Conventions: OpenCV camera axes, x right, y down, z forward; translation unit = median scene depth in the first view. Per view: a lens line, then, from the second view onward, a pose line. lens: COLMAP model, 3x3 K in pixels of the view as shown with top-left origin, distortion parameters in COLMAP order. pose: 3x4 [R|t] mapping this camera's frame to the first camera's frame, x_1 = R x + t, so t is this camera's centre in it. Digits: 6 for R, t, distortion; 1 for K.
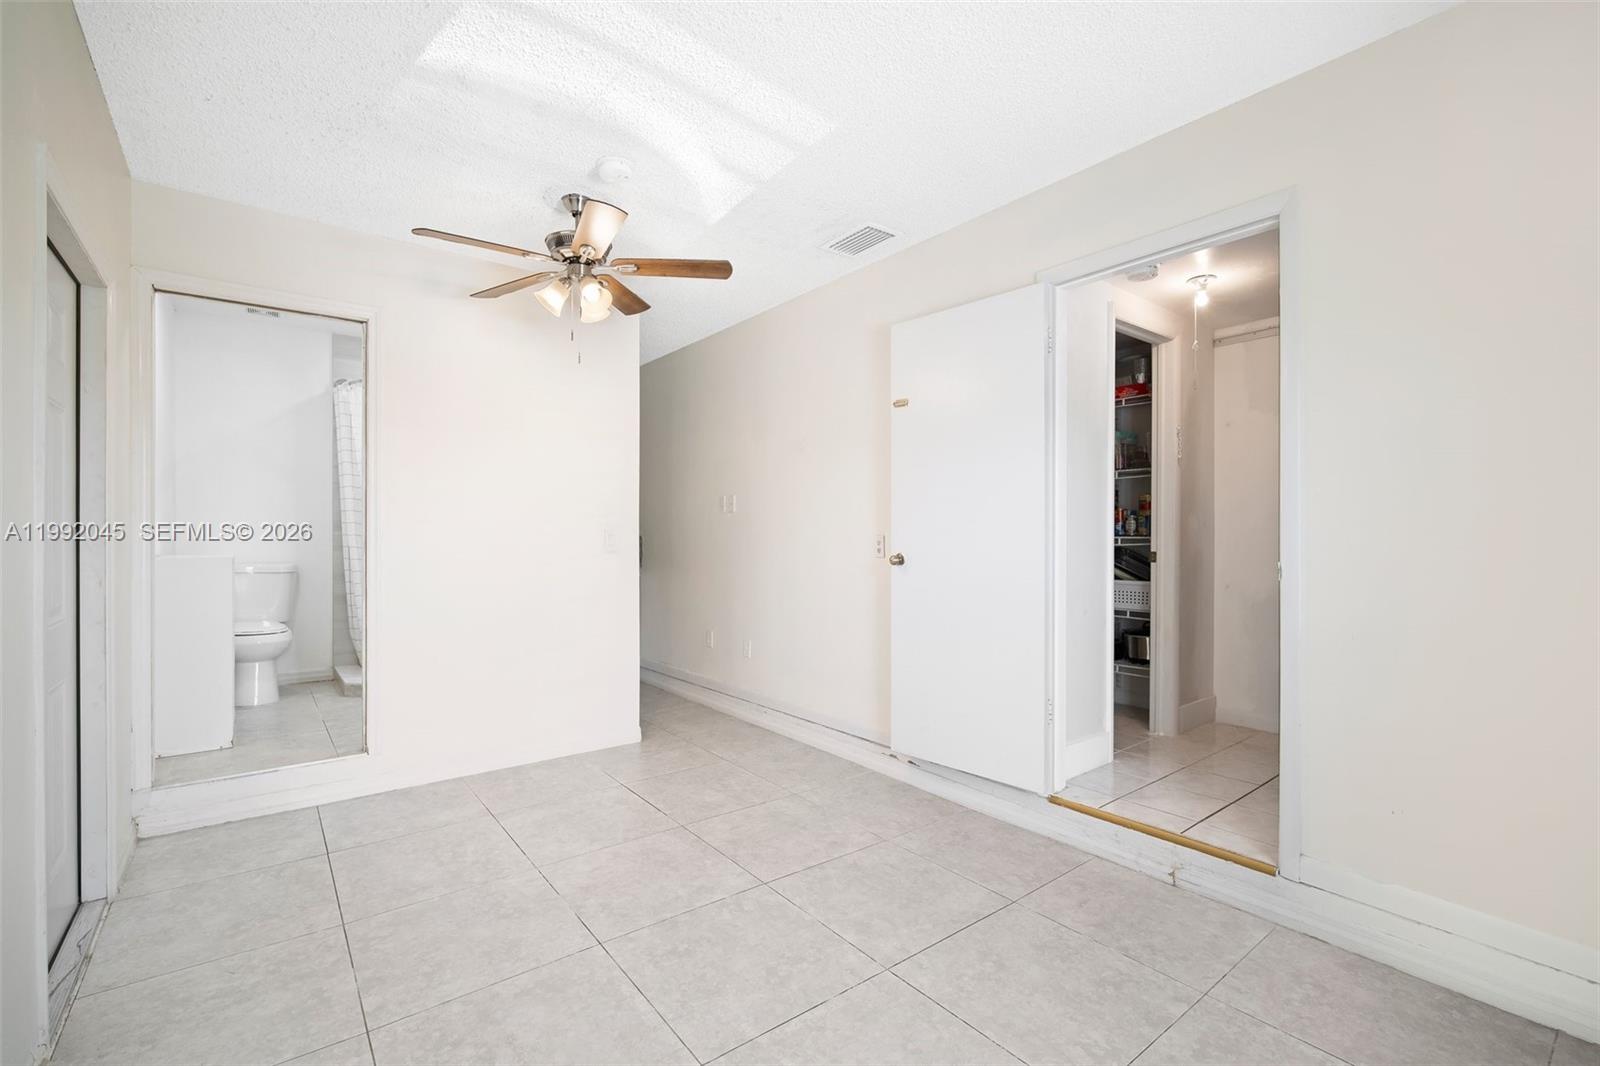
lens RADIAL K [[702.7, 0, 802.8], [0, 702.7, 533.3], [0, 0, 1]] dist [-0.010837, 0.001912]
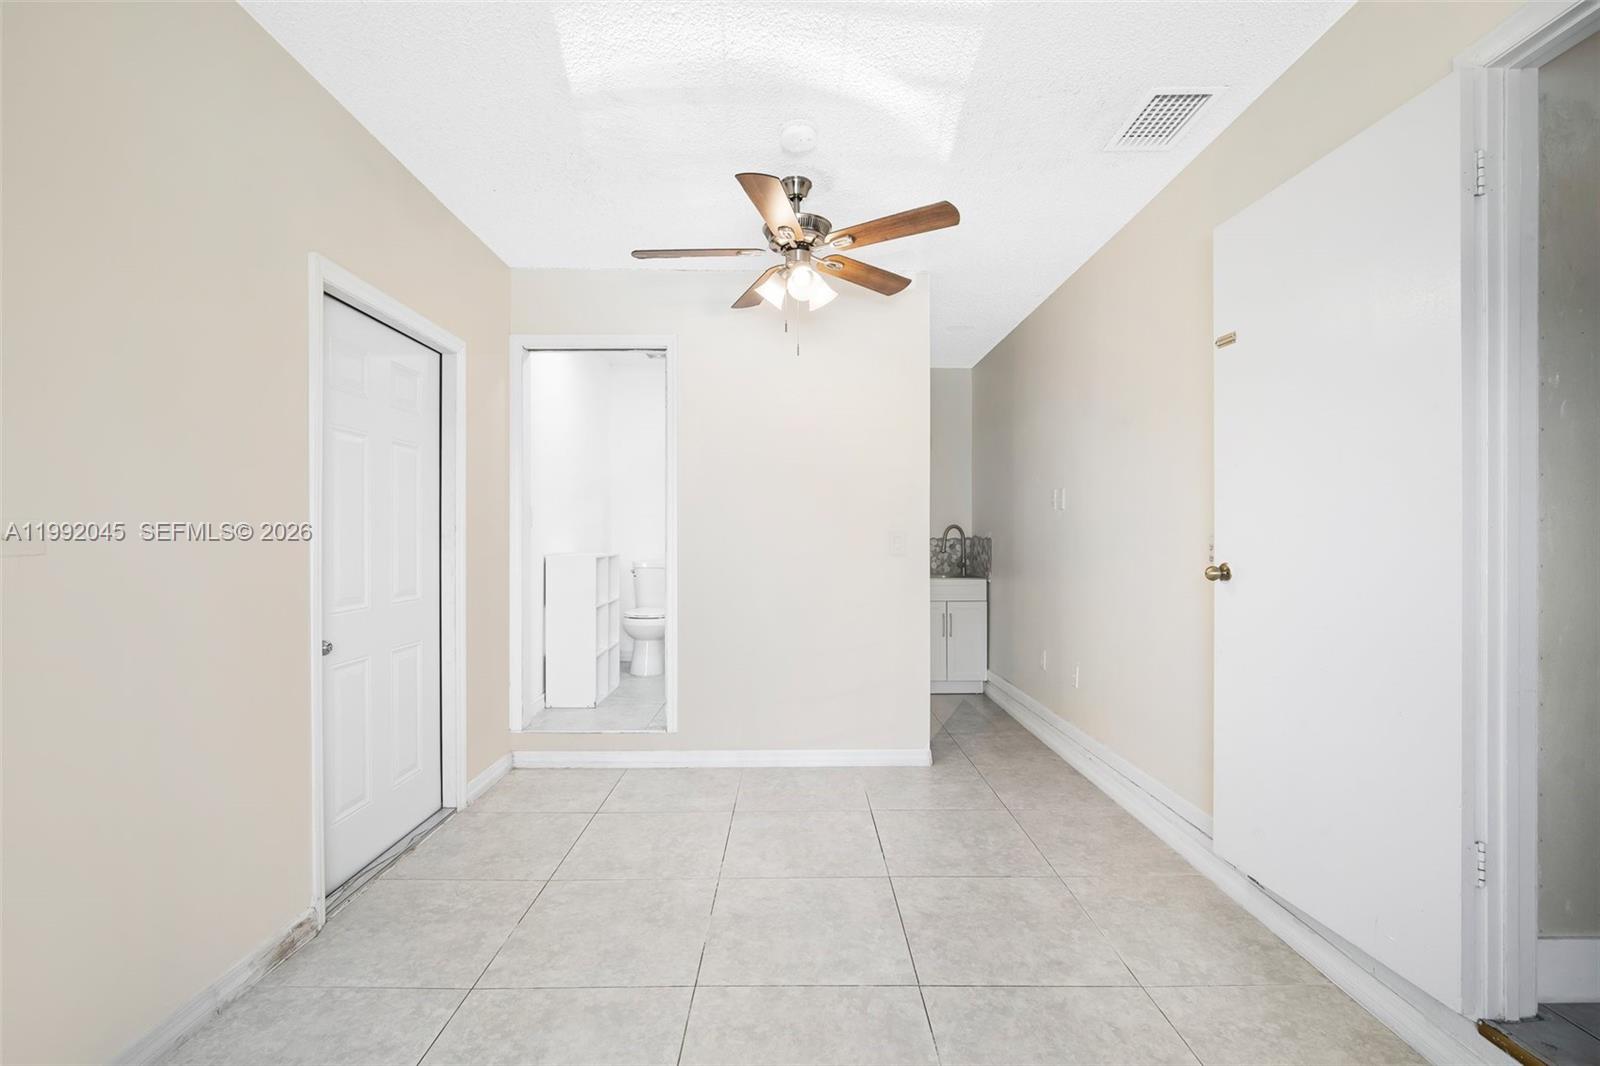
lens RADIAL K [[702.7, 0, 797.8], [0, 702.7, 538.5], [0, 0, 1]] dist [-0.010837, 0.001912]
pose [[0.789808, -0.000041, -0.613354, 0.254898], [0.002618, 0.999991, 0.003305, 0.001036], [0.613348, -0.004216, 0.789801, 0.248554]]
